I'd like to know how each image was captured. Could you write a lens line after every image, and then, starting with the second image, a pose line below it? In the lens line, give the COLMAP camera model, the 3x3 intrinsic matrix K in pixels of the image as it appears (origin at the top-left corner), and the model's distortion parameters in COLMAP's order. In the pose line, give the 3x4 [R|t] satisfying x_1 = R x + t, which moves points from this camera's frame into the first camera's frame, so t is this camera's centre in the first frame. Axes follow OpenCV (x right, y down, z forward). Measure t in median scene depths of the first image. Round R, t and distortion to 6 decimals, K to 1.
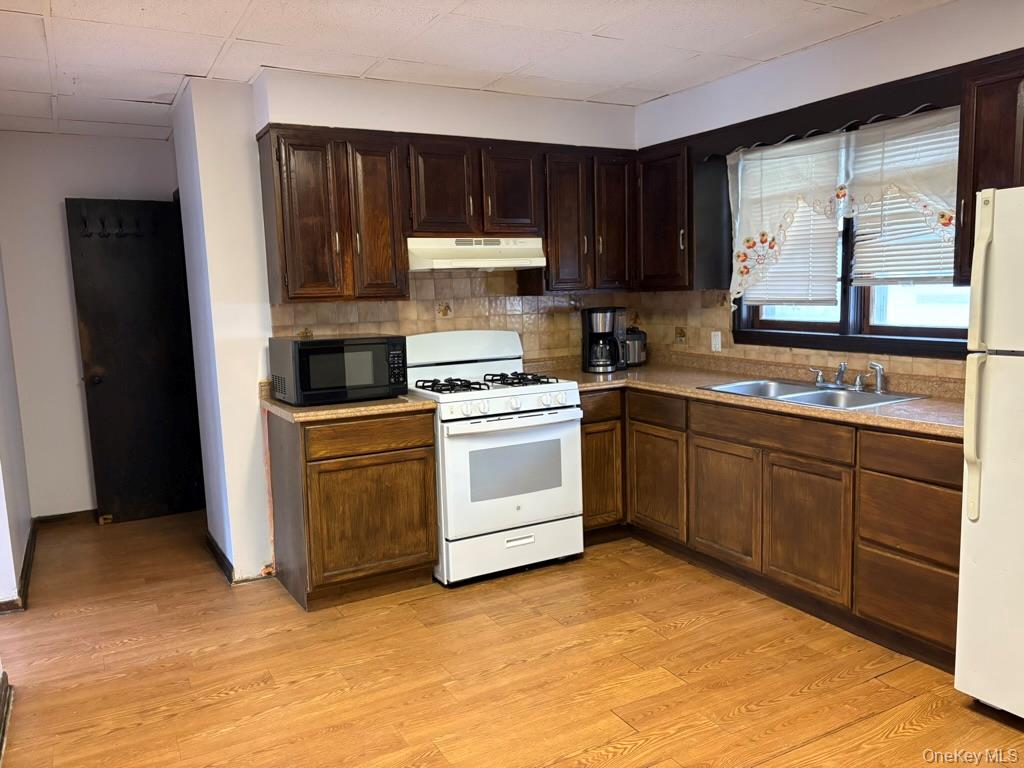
lens RADIAL K [[772.7, 0, 509.2], [0, 772.7, 387.3], [0, 0, 1]] dist [0.034668, -0.015290]
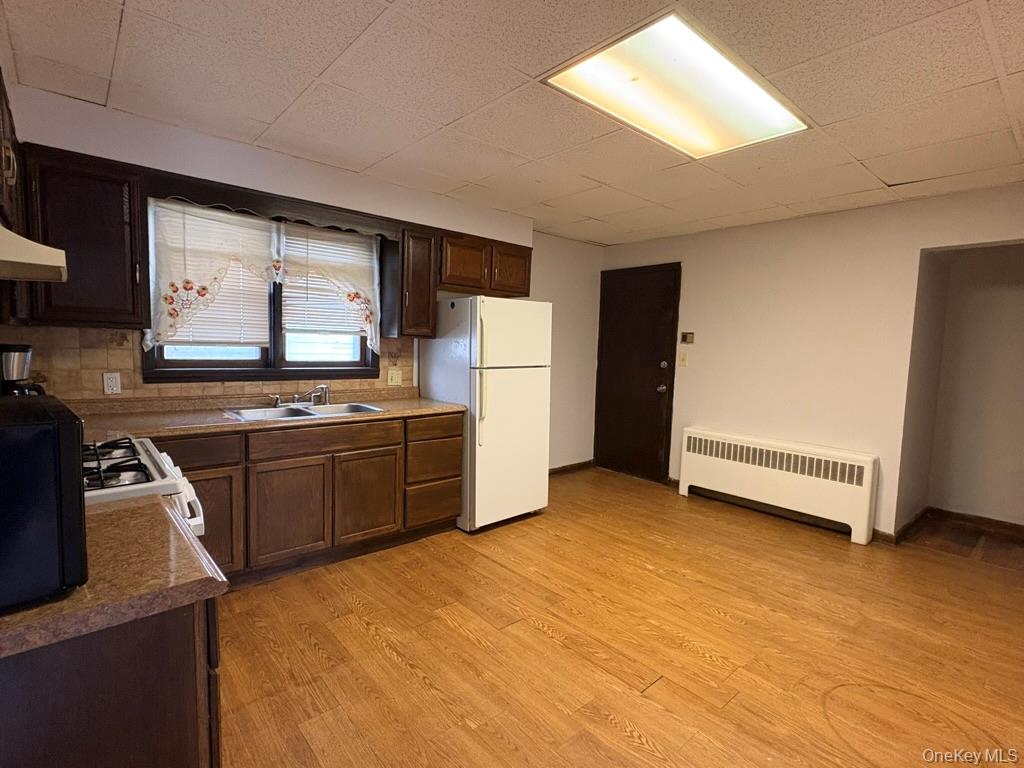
lens RADIAL K [[506.7, 0, 508.3], [0, 506.7, 384.2], [0, 0, 1]] dist [-0.002320, -0.000939]
pose [[-0.218957, -0.055475, 0.974156, -0.523541], [0.103835, 0.991388, 0.079795, -0.068561], [-0.970194, 0.118624, -0.211311, 0.793868]]
